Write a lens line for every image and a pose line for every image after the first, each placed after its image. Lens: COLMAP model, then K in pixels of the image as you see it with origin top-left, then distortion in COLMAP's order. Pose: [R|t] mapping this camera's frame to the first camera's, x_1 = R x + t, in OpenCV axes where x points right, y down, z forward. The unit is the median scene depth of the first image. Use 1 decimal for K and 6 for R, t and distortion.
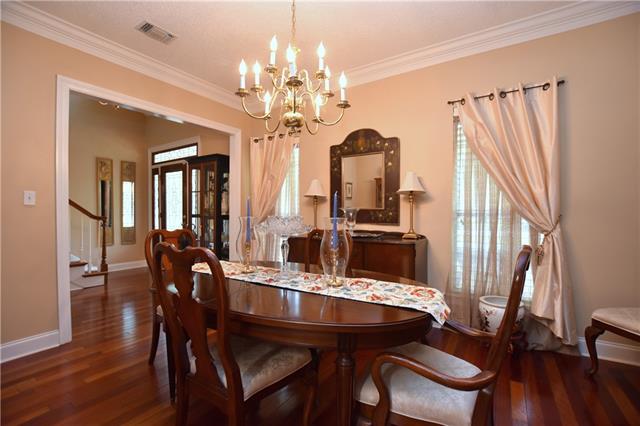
lens RADIAL K [[281.0, 0, 315.6], [0, 281.0, 218.7], [0, 0, 1]] dist [-0.021475, 0.000245]
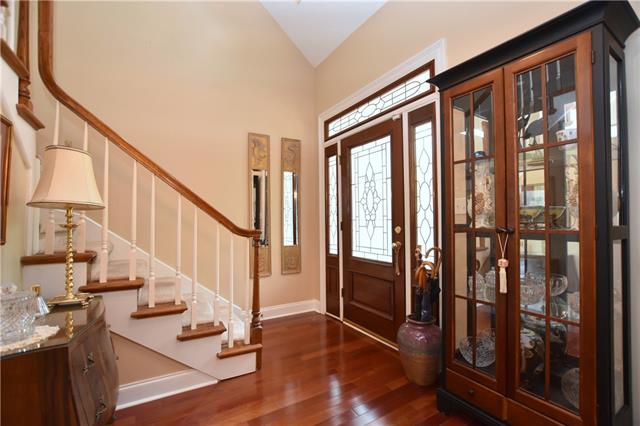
lens RADIAL K [[281.0, 0, 315.6], [0, 281.0, 218.7], [0, 0, 1]] dist [-0.021475, 0.000245]
pose [[0.898814, -0.015318, -0.438062, -0.365789], [0.001544, 0.999494, -0.031783, -0.010197], [0.438327, 0.027891, 0.898383, 0.486504]]
